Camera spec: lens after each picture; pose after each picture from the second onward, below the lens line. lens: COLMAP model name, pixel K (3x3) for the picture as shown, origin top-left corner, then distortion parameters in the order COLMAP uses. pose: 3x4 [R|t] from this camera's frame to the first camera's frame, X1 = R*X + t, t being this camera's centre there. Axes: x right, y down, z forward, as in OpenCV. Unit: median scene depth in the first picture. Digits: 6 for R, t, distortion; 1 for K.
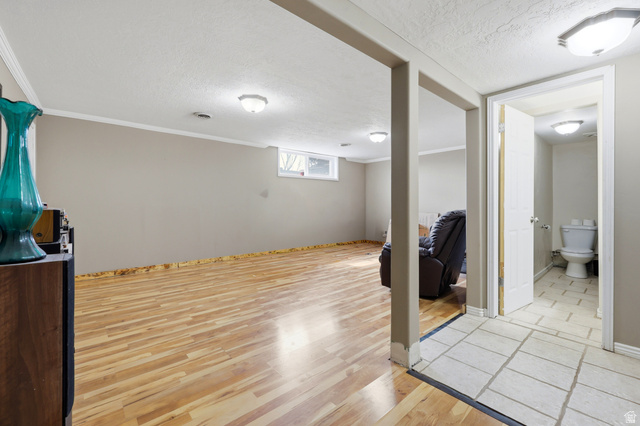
lens RADIAL K [[268.2, 0, 318.3], [0, 268.2, 209.0], [0, 0, 1]] dist [-0.002913, -0.000172]
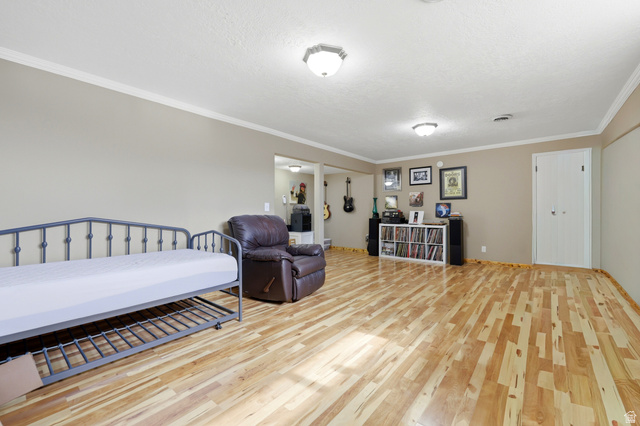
lens RADIAL K [[268.2, 0, 321.8], [0, 268.2, 210.3], [0, 0, 1]] dist [-0.002913, -0.000172]
pose [[-0.983728, 0.001693, -0.179656, 0.487884], [0.000495, 0.999977, 0.006711, -0.022613], [0.179663, 0.006513, -0.983707, 2.300593]]
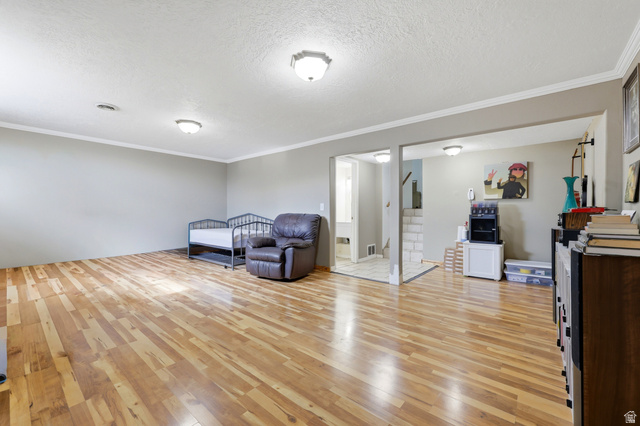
lens RADIAL K [[268.2, 0, 317.6], [0, 268.2, 212.7], [0, 0, 1]] dist [-0.002913, -0.000172]
pose [[-0.152048, -0.003188, 0.988368, -1.010369], [0.007533, 0.999962, 0.004384, -0.003585], [-0.988344, 0.008112, -0.152018, 1.172453]]
